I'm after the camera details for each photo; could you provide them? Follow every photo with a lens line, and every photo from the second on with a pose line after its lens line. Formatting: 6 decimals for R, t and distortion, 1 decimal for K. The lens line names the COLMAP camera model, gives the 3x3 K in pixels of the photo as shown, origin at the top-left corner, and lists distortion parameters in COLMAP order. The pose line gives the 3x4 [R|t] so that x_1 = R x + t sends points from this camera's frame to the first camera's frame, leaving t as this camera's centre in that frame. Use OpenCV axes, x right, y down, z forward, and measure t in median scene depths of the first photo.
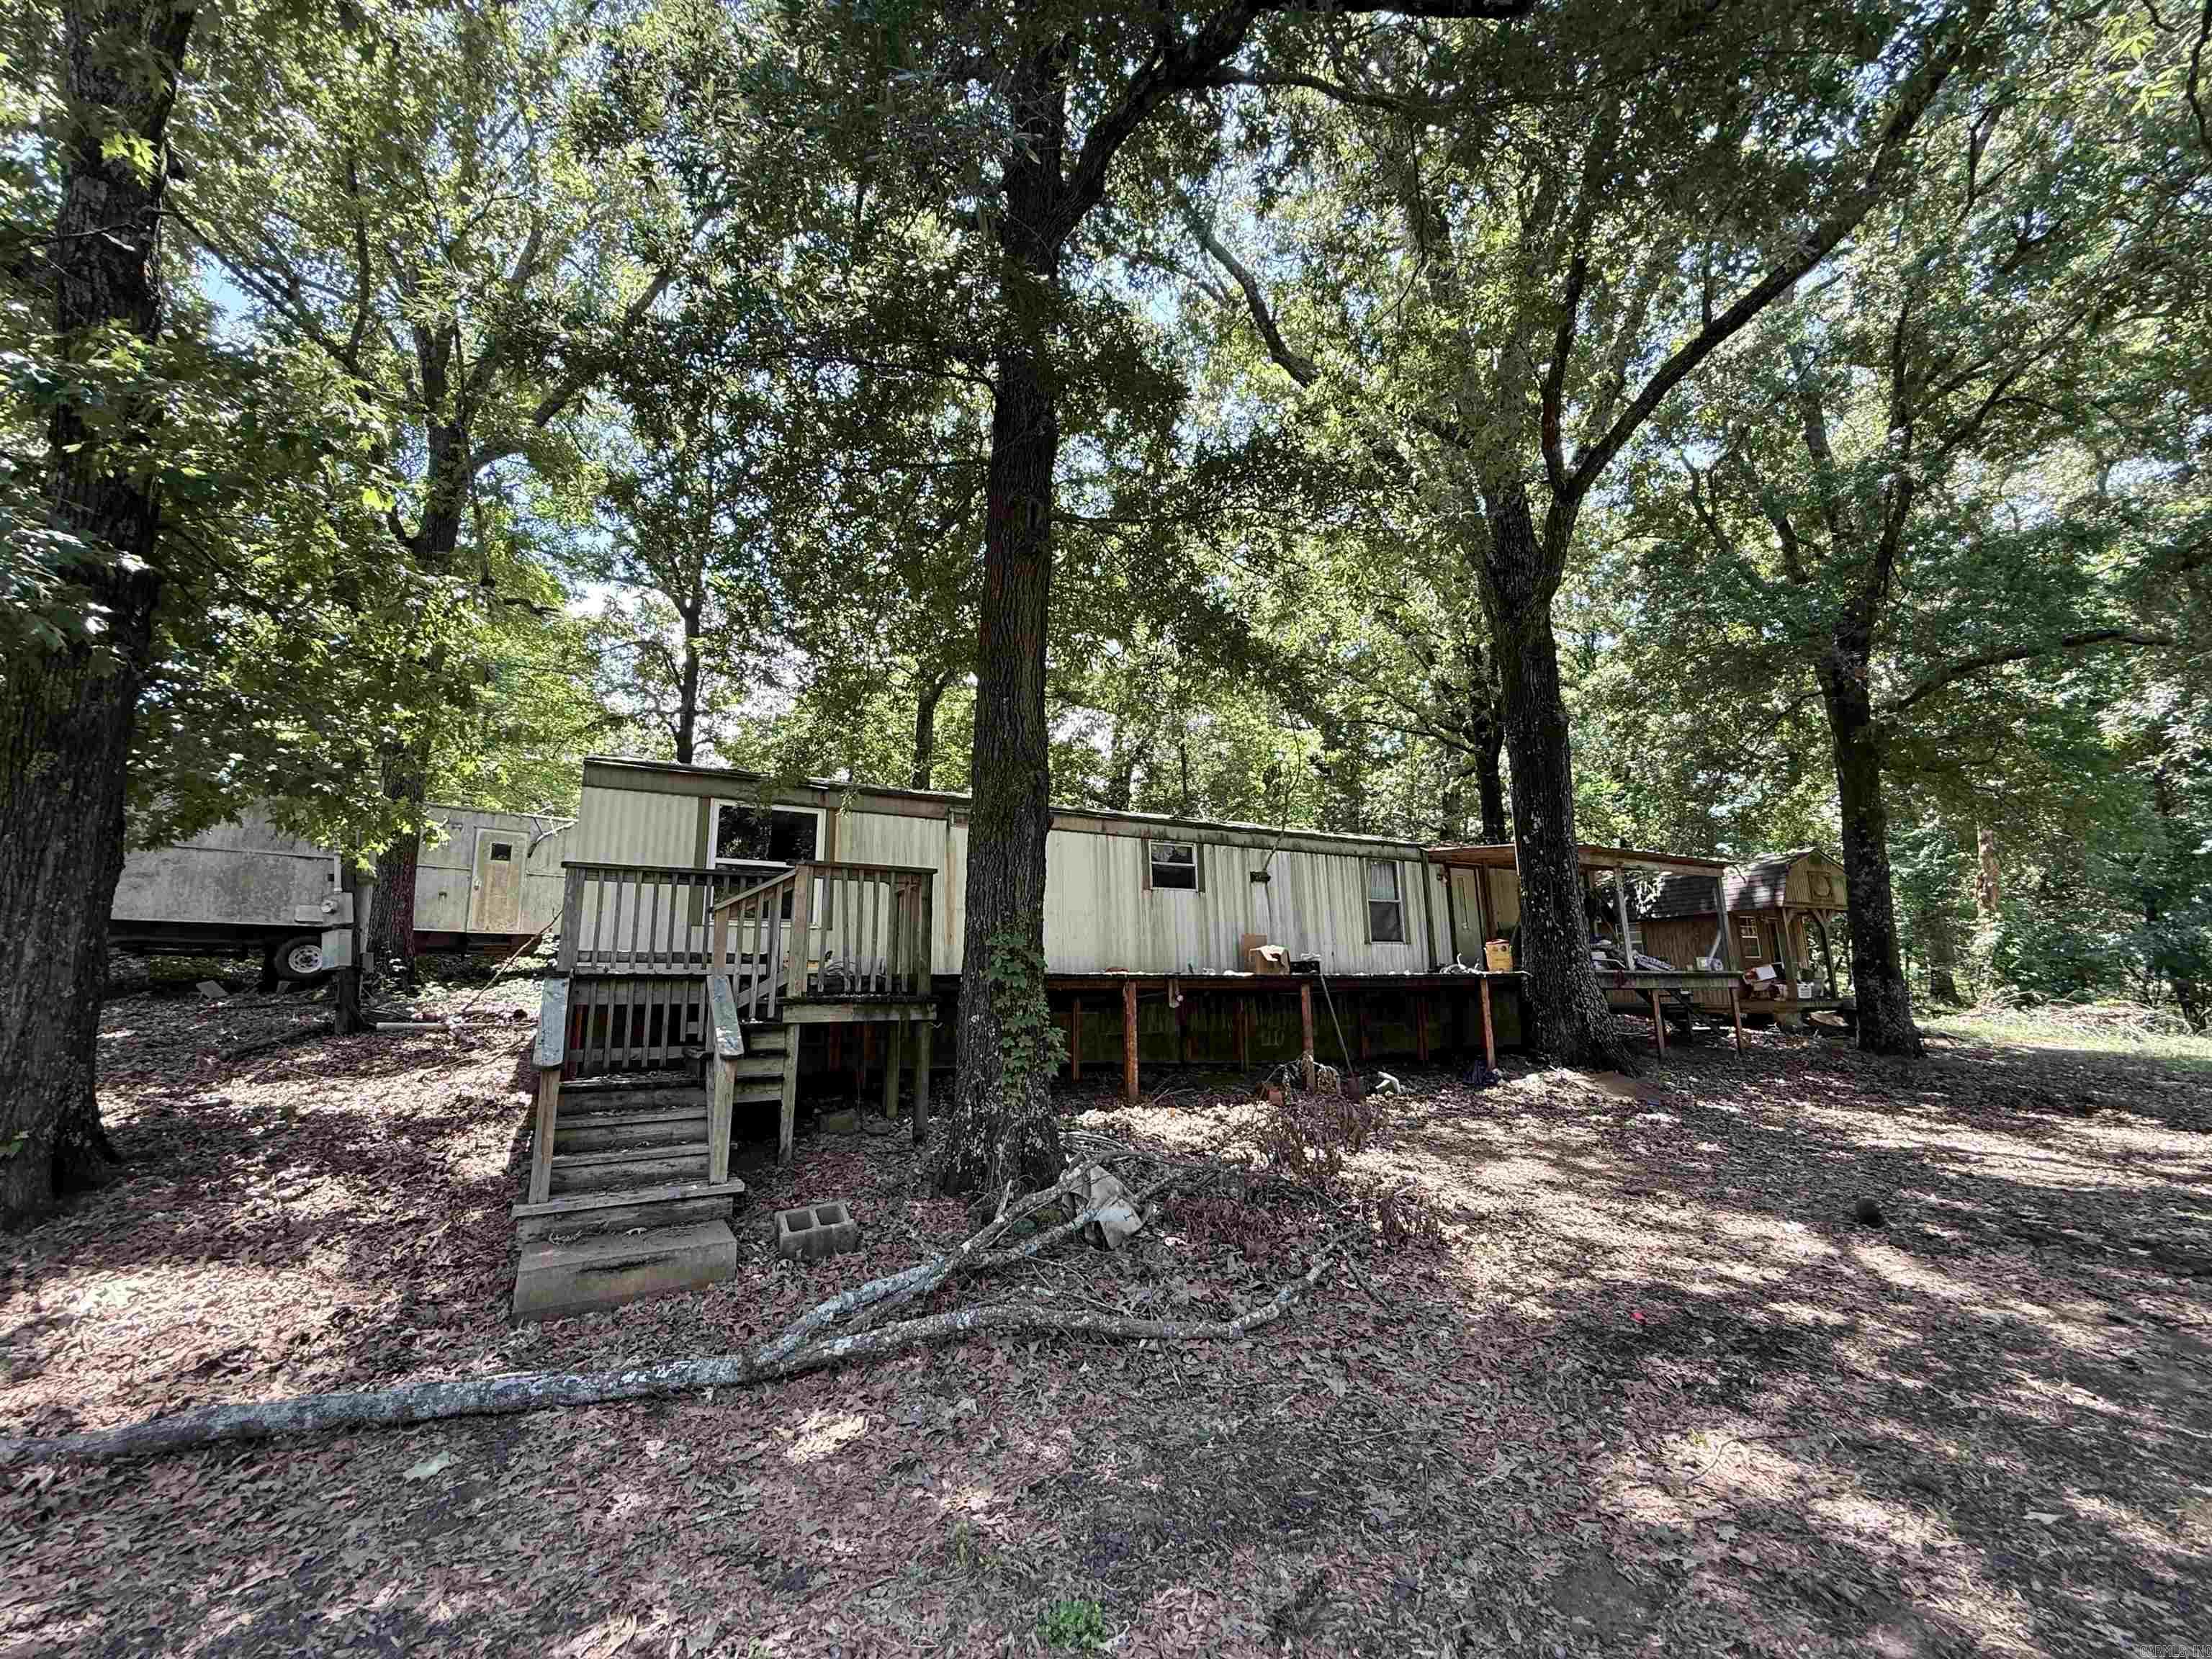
lens RADIAL K [[881.2, 0, 1102.7], [0, 881.2, 832.8], [0, 0, 1]] dist [-0.001284, 0.001812]
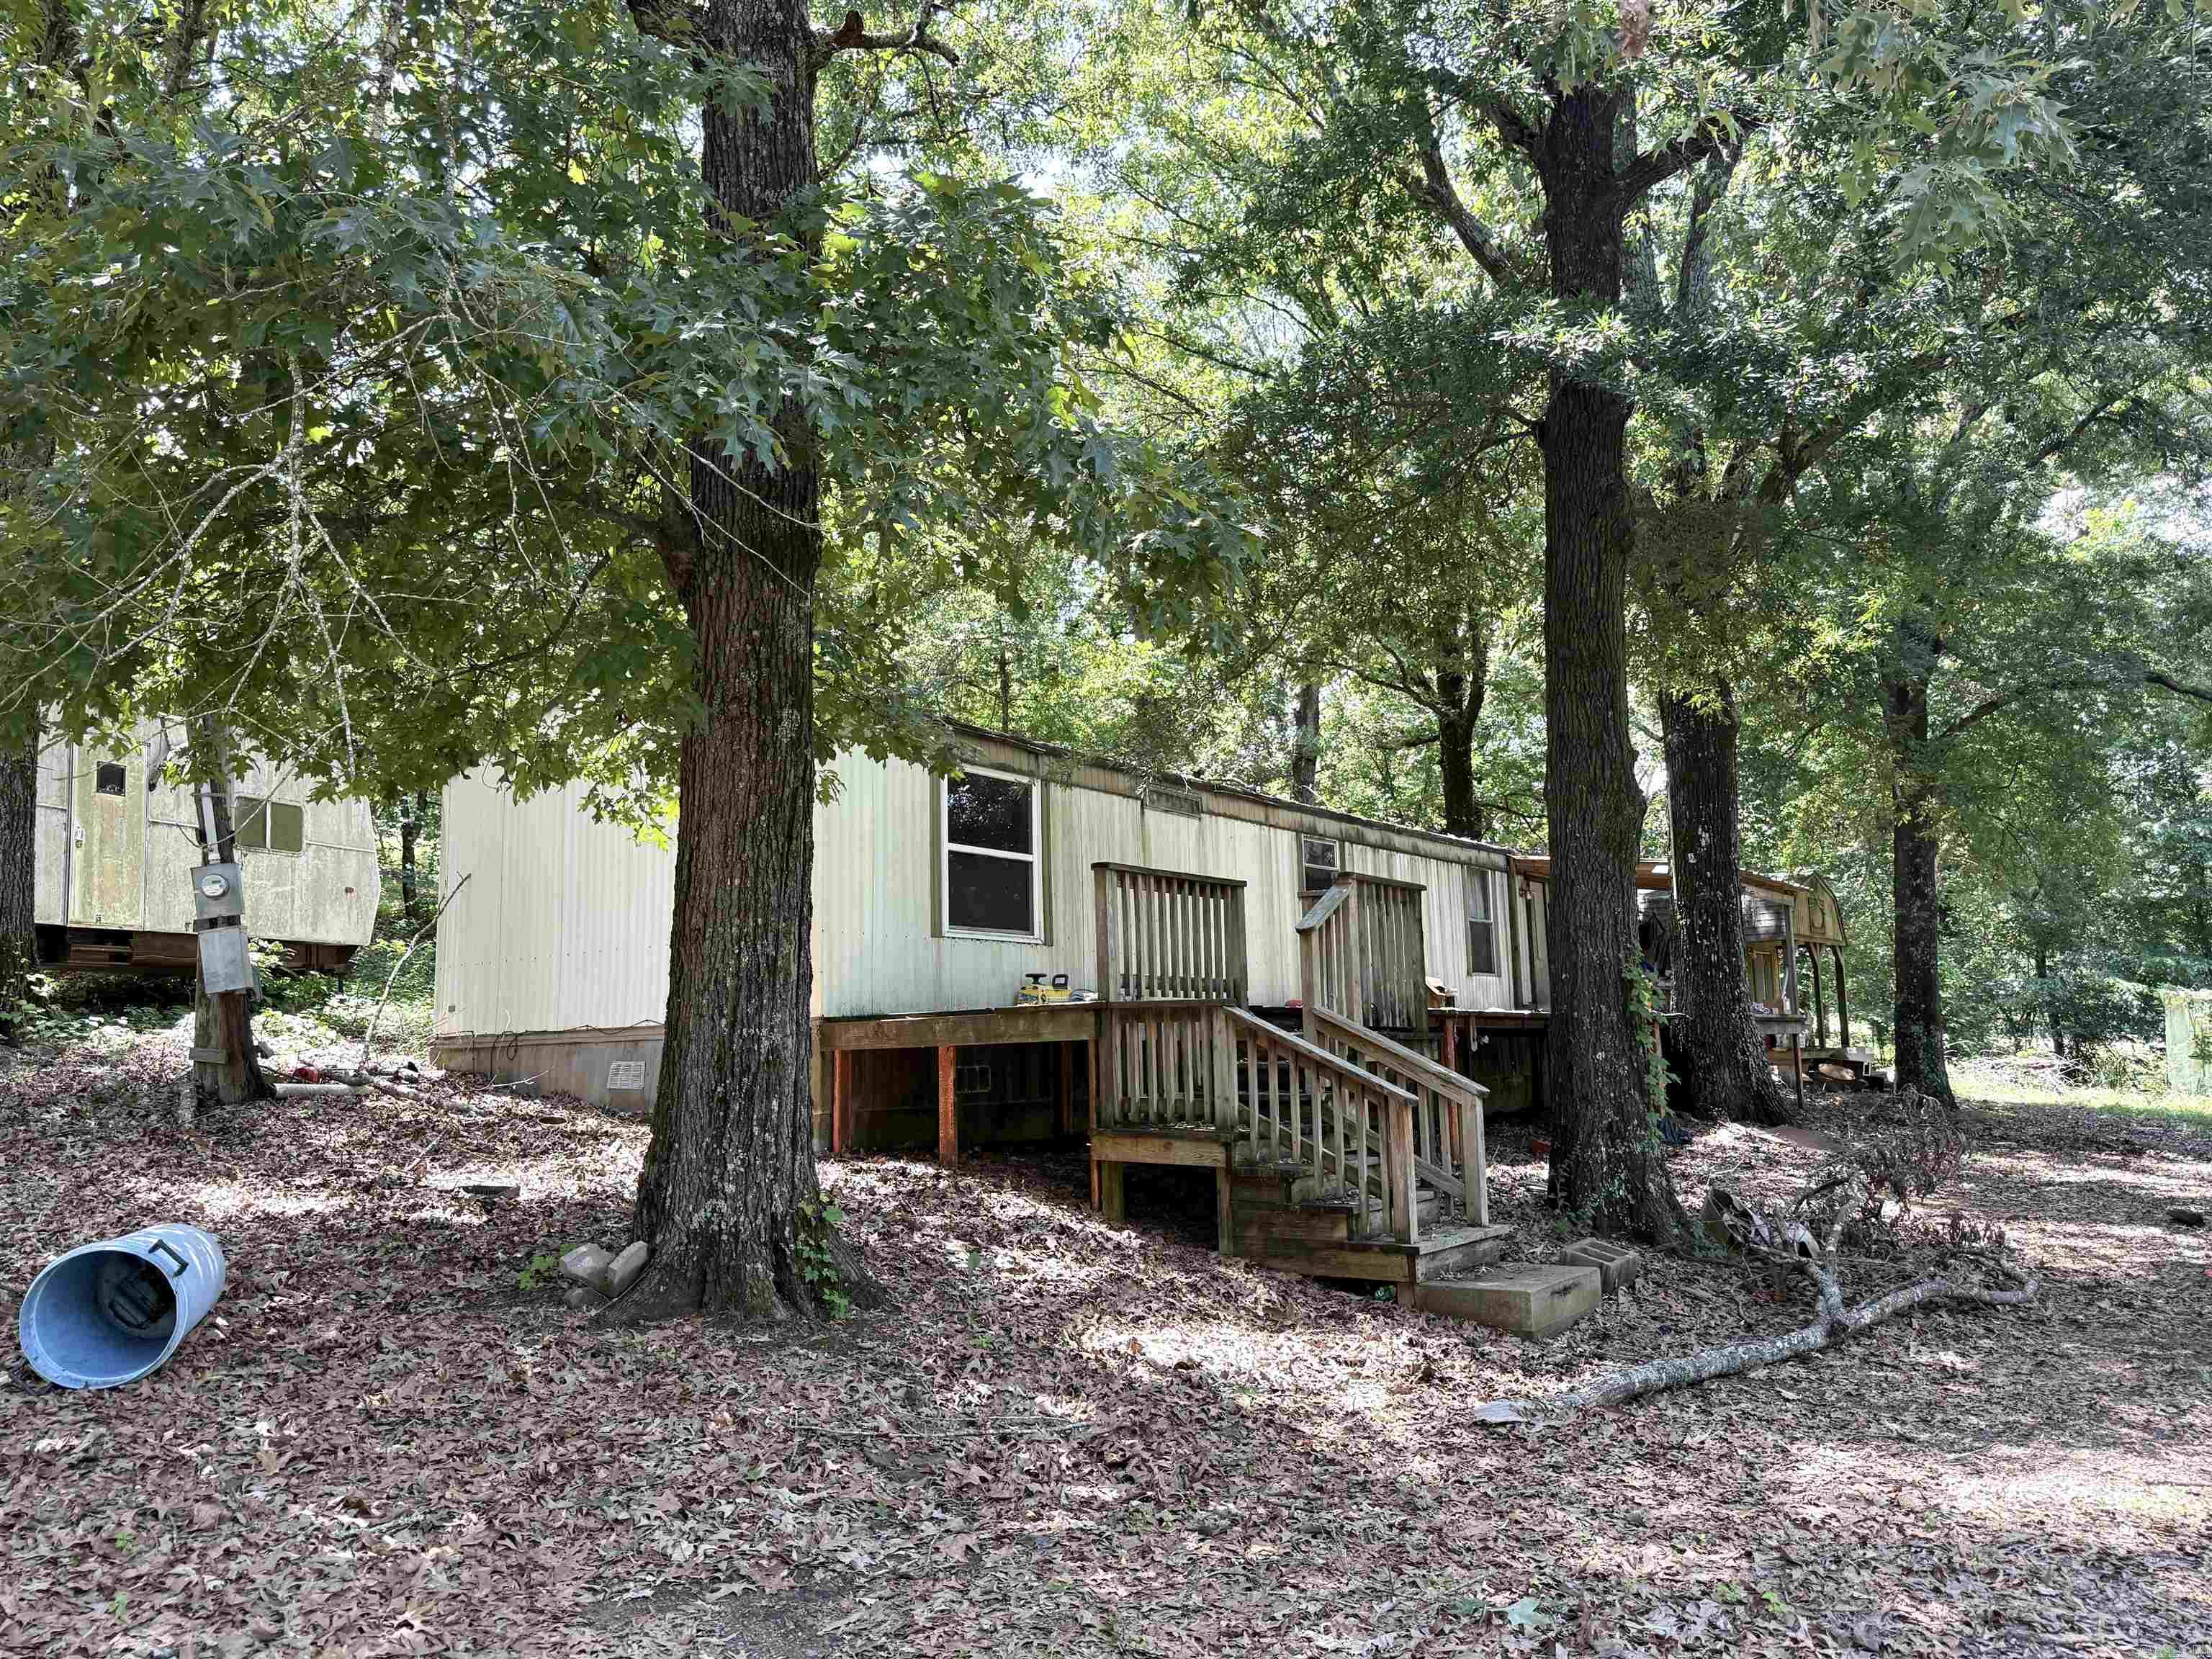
lens RADIAL K [[1591.7, 0, 1107.1], [0, 1591.7, 830.1], [0, 0, 1]] dist [0.000730, -0.003177]
pose [[0.913266, 0.054483, 0.403704, -0.602701], [-0.071068, 0.997127, 0.026202, -0.017871], [-0.401117, -0.052620, 0.914514, -0.157029]]
